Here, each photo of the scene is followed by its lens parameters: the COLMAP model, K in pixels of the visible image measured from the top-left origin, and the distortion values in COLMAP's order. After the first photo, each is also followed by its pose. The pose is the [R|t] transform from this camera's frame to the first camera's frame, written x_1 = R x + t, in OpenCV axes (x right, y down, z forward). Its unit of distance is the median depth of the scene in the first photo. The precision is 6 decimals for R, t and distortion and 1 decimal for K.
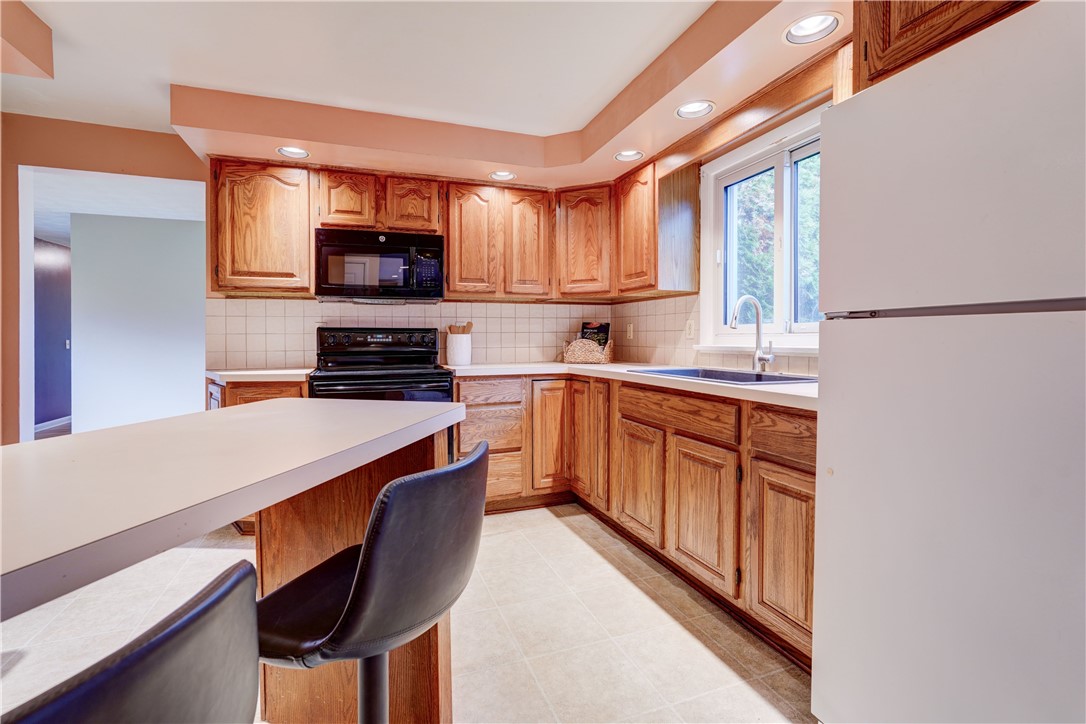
lens RADIAL K [[511.8, 0, 557.7], [0, 511.8, 342.1], [0, 0, 1]] dist [-0.001715, 0.000061]
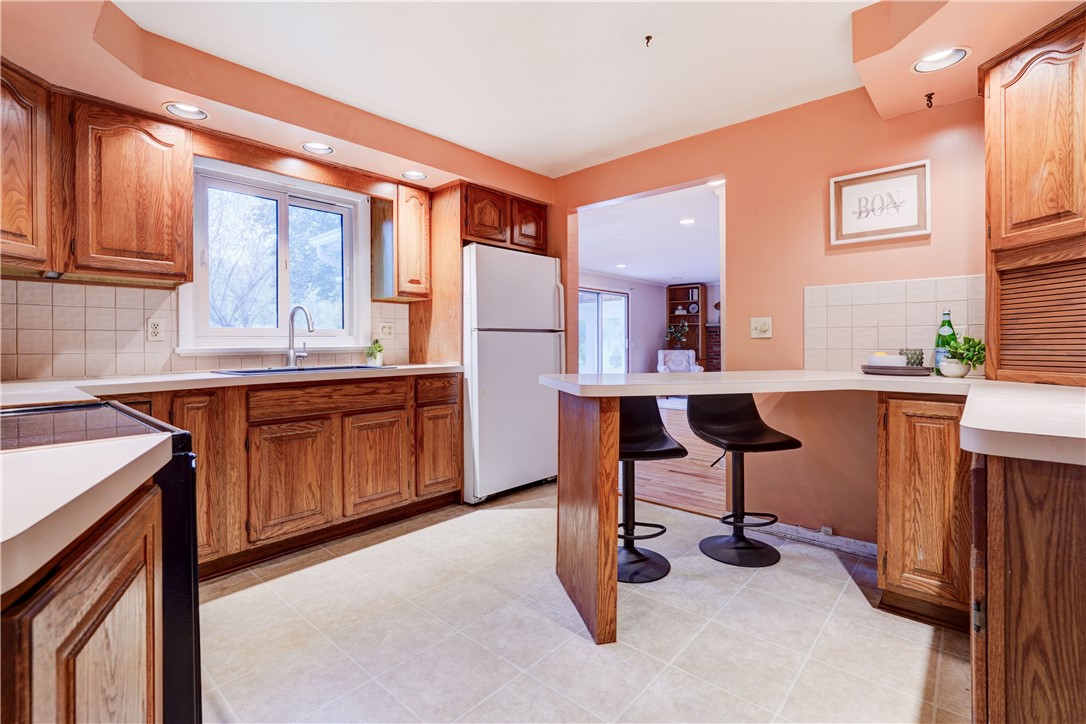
lens RADIAL K [[512.2, 0, 520.6], [0, 512.2, 345.2], [0, 0, 1]] dist [-0.002062, 0.008012]
pose [[-0.446378, 0.006289, 0.894823, -0.739748], [0.018587, 0.999825, 0.002245, 0.009624], [-0.894652, 0.017635, -0.446416, 0.814387]]
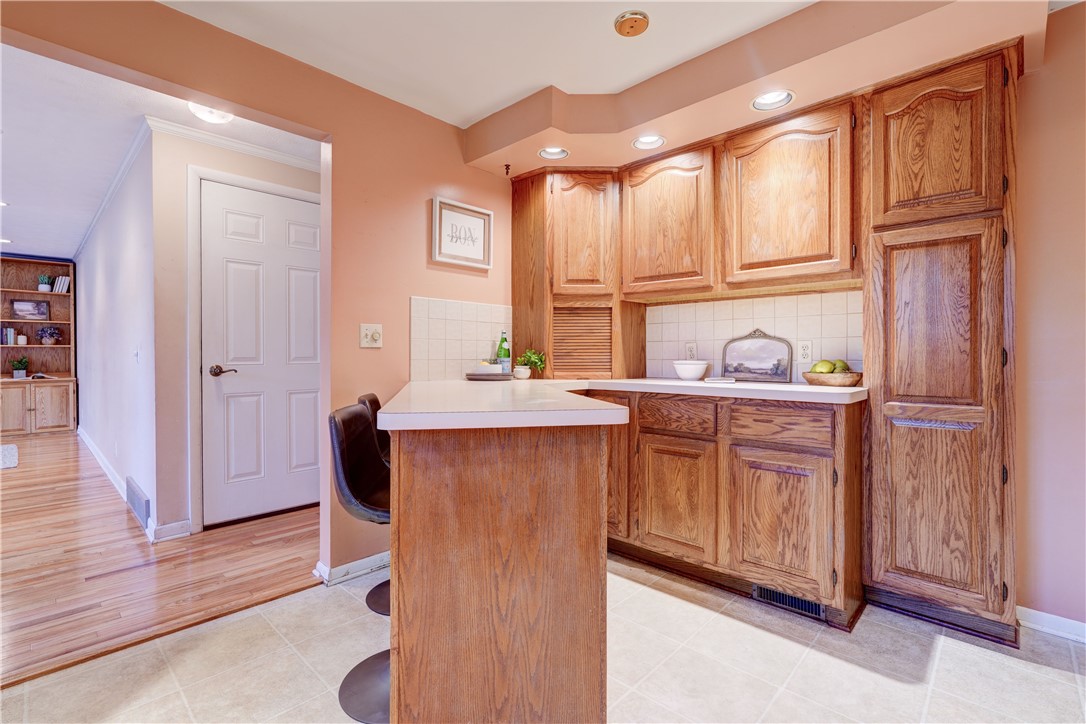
lens RADIAL K [[487.1, 0, 577.0], [0, 487.1, 360.3], [0, 0, 1]] dist [-0.000014, 0.000078]
pose [[-0.882321, 0.010236, -0.470537, -0.068675], [-0.001339, 0.999705, 0.024259, 0.007849], [0.470647, 0.022034, -0.882047, 0.831780]]
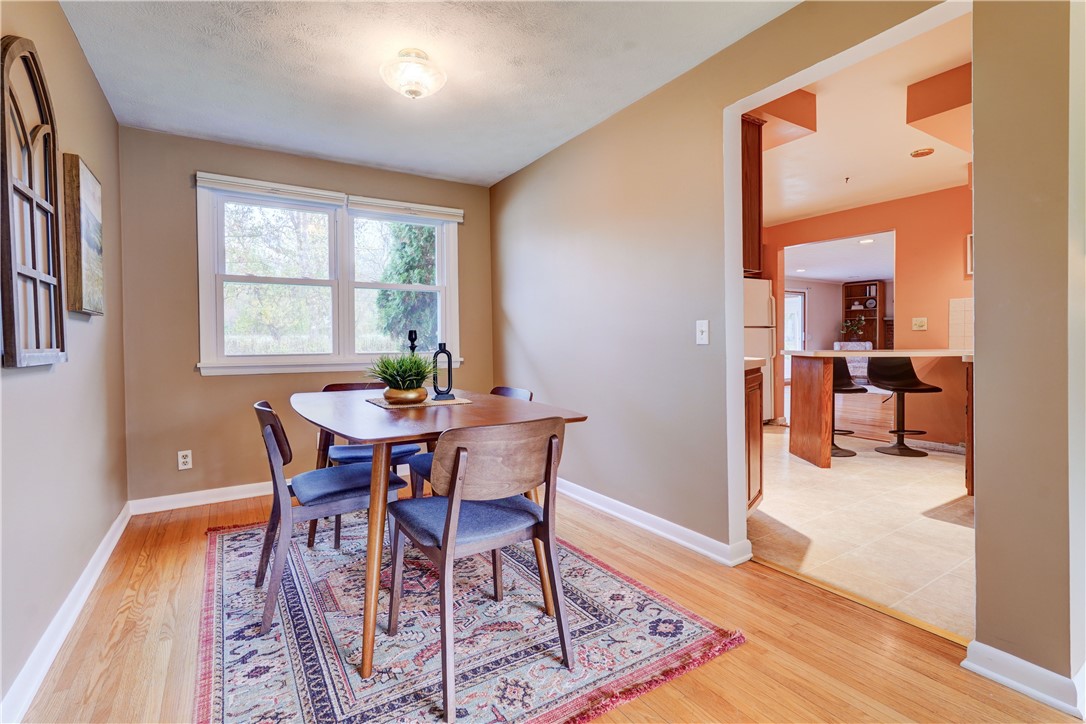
lens RADIAL K [[505.5, 0, 512.5], [0, 505.5, 347.4], [0, 0, 1]] dist [-0.009253, 0.007289]
pose [[-0.170677, -0.007521, 0.985298, -1.366446], [0.020780, 0.999721, 0.011231, 0.015079], [-0.985108, 0.022391, -0.170473, 1.451014]]
